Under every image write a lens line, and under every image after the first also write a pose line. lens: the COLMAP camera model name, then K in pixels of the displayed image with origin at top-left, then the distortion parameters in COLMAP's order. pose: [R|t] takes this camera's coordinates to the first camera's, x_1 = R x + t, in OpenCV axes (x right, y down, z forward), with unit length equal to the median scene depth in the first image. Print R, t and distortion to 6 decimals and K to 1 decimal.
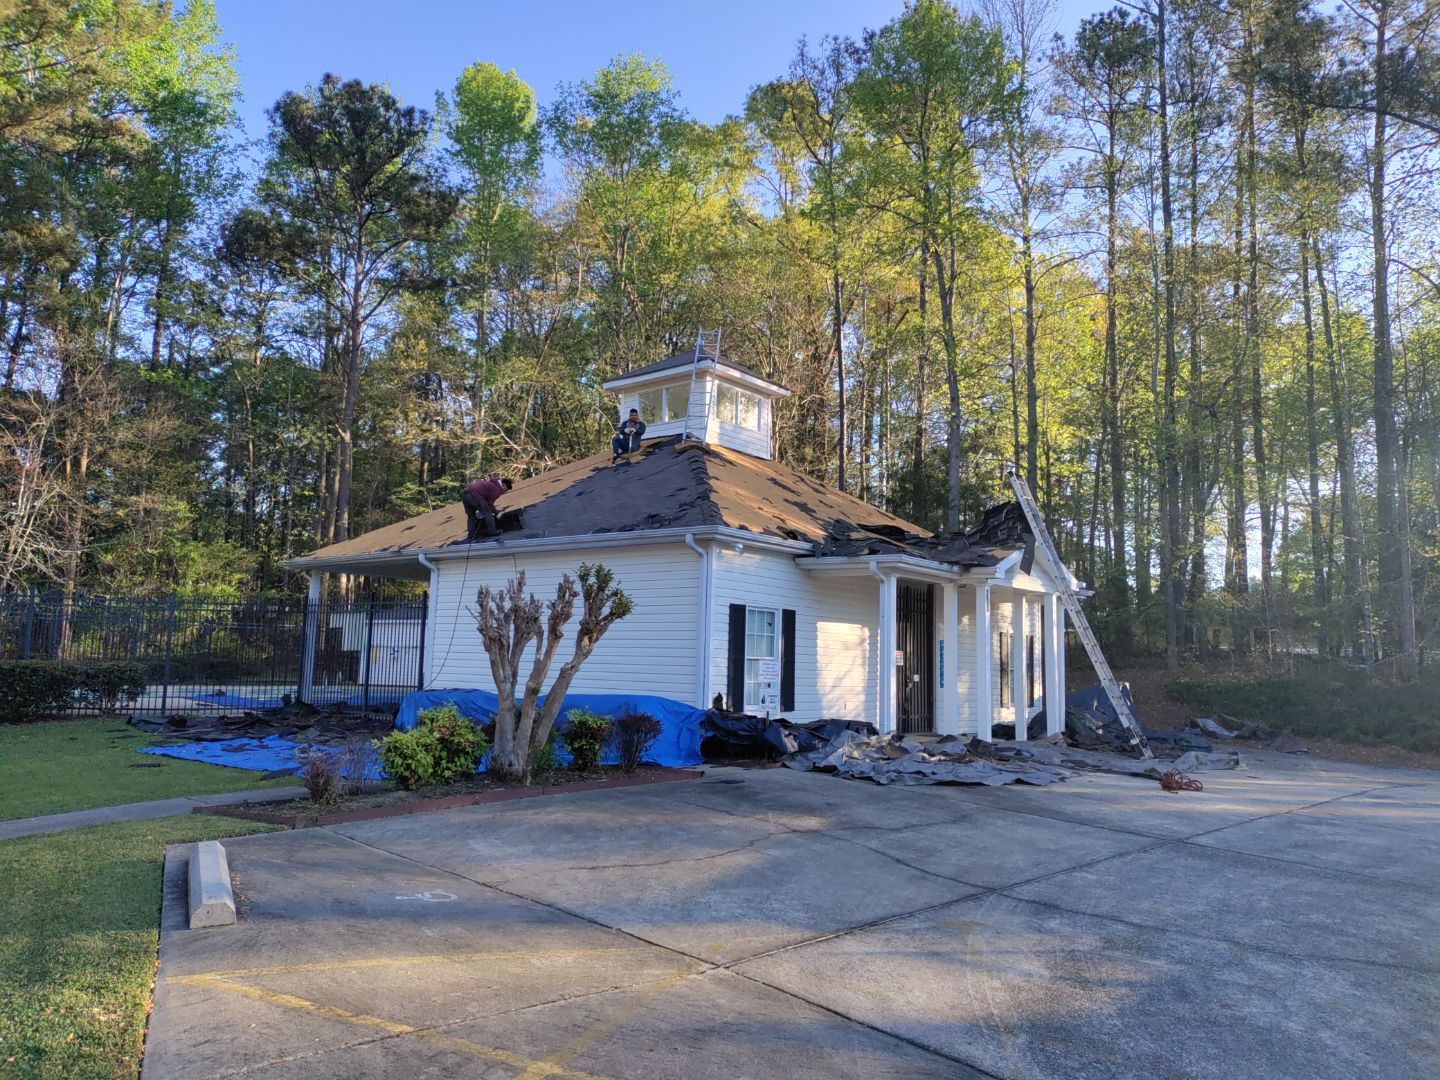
lens RADIAL K [[1075.5, 0, 724.8], [0, 1075.5, 542.0], [0, 0, 1]] dist [0.032565, -0.046288]
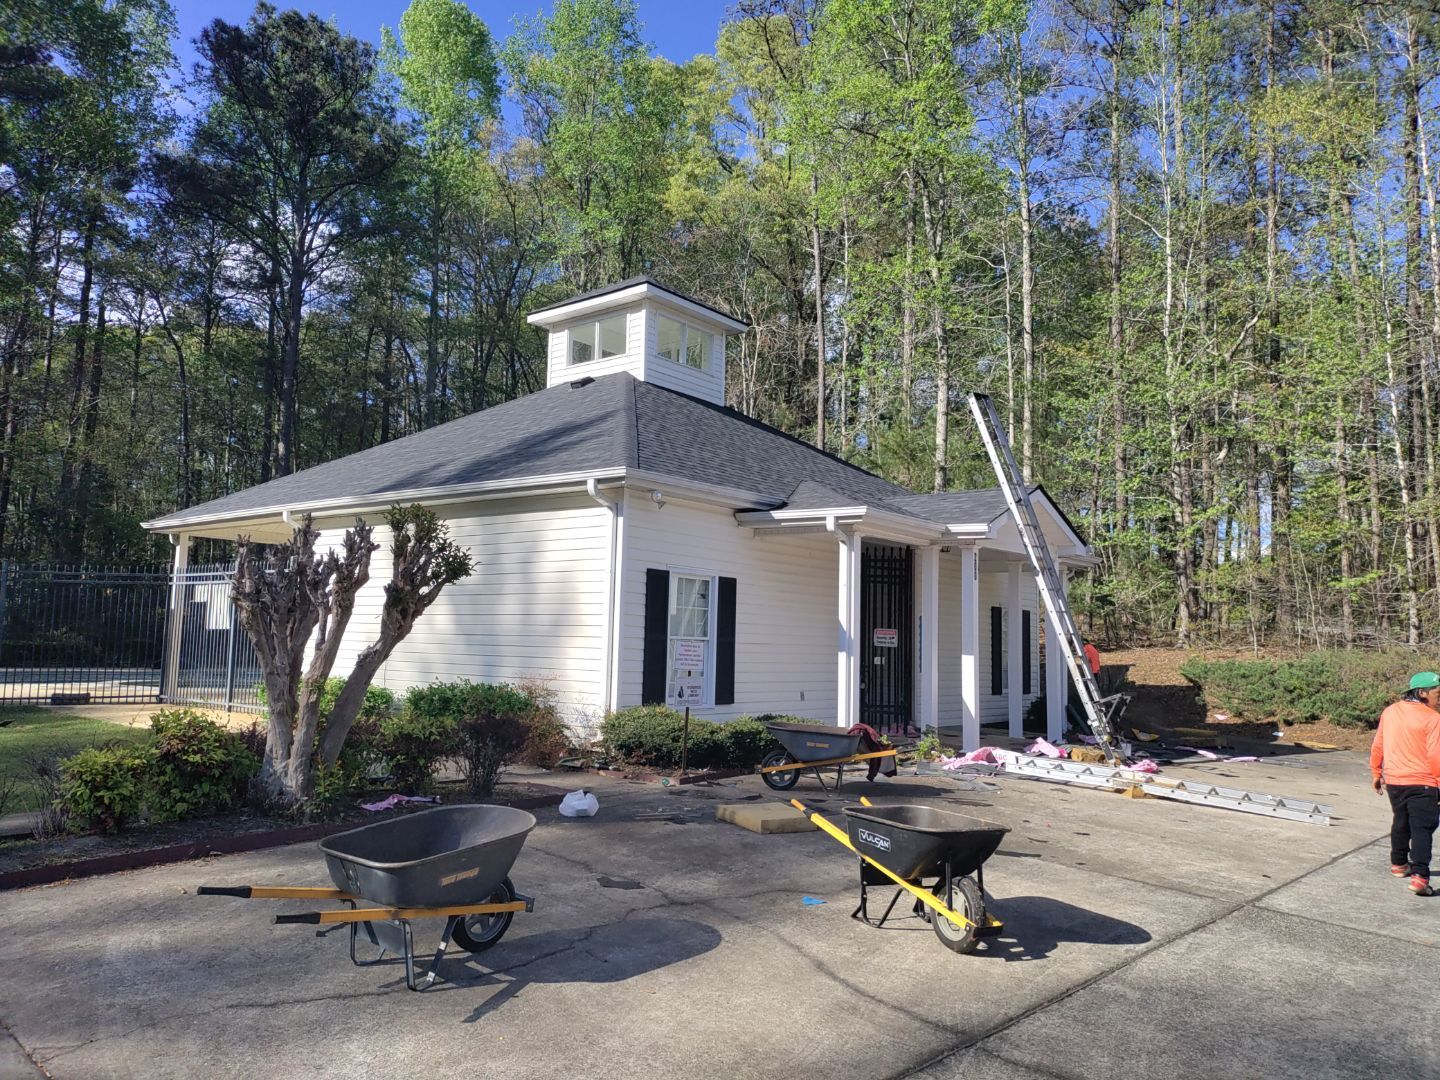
lens RADIAL K [[1075.5, 0, 719.6], [0, 1075.5, 535.5], [0, 0, 1]] dist [0.032565, -0.046288]
pose [[1.000000, 0.000012, 0.000455, 0.053485], [-0.000018, 0.999918, 0.012835, 0.020924], [-0.000455, -0.012835, 0.999918, 0.198769]]
